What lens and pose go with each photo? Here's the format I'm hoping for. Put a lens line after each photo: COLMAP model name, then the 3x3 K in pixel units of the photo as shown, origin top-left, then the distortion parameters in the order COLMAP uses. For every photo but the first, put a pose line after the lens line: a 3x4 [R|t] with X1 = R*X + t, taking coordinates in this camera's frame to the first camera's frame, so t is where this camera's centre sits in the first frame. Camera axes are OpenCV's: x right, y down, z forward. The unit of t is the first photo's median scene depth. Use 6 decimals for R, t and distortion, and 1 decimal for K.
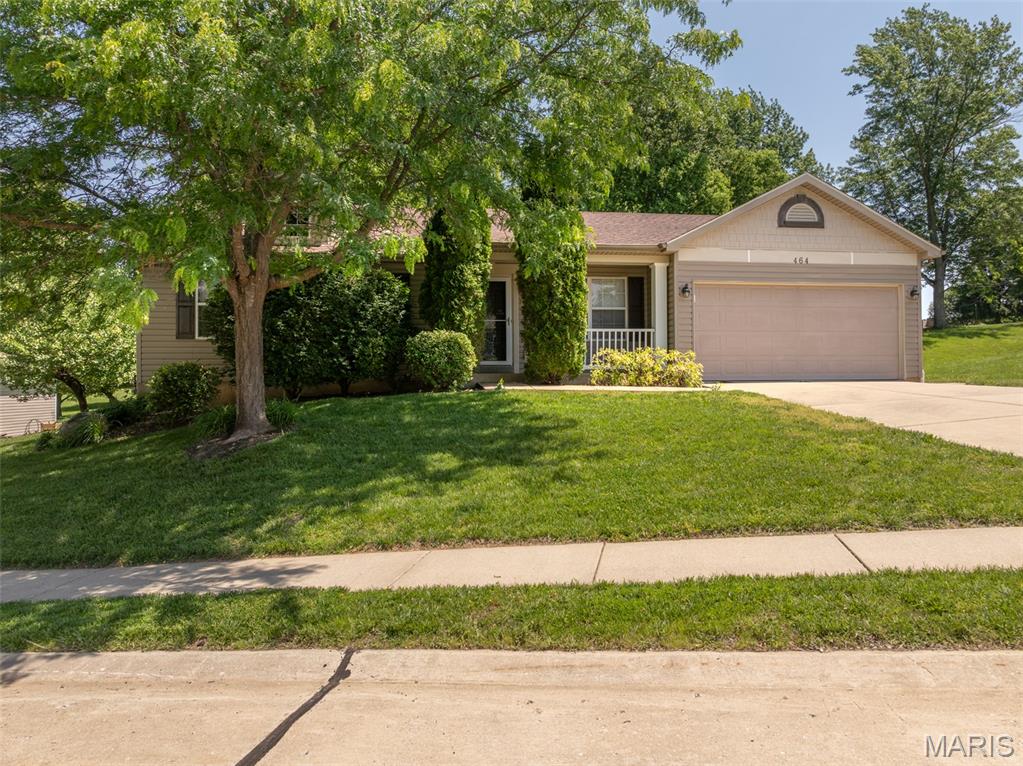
lens RADIAL K [[720.5, 0, 507.8], [0, 720.5, 378.5], [0, 0, 1]] dist [-0.018236, -0.001705]
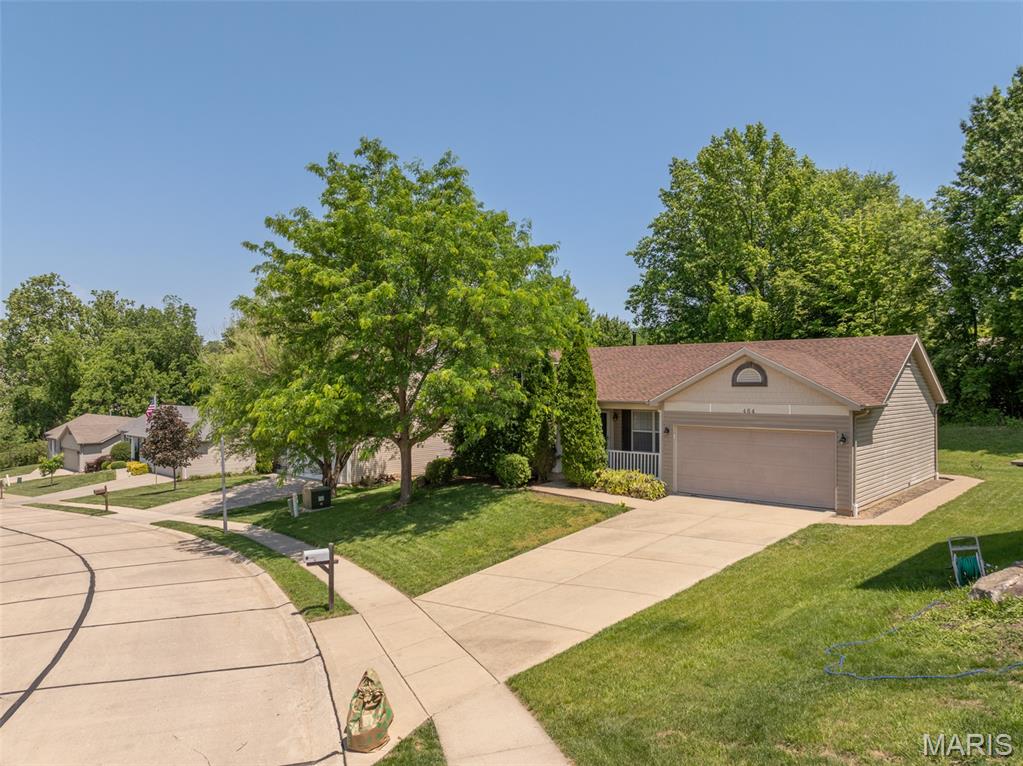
lens RADIAL K [[720.5, 0, 507.8], [0, 720.5, 378.5], [0, 0, 1]] dist [-0.018236, -0.001705]
pose [[0.640014, -0.000085, -0.768363, 1.154070], [0.006031, 0.999970, 0.004913, -0.234997], [0.768339, -0.007778, 0.639995, -0.203536]]
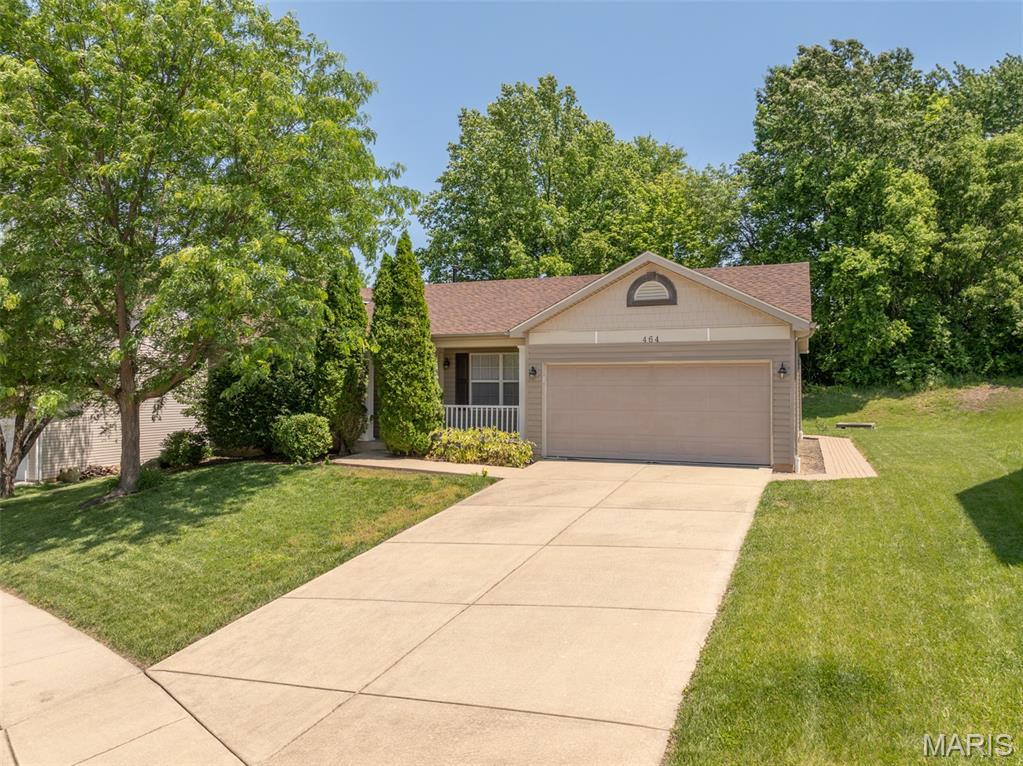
lens RADIAL K [[720.5, 0, 507.8], [0, 720.5, 378.5], [0, 0, 1]] dist [-0.018236, -0.001705]
pose [[0.862953, 0.001781, -0.505280, 0.740391], [-0.000430, 0.999996, 0.002789, -0.113505], [0.505283, -0.002190, 0.862951, 0.048488]]
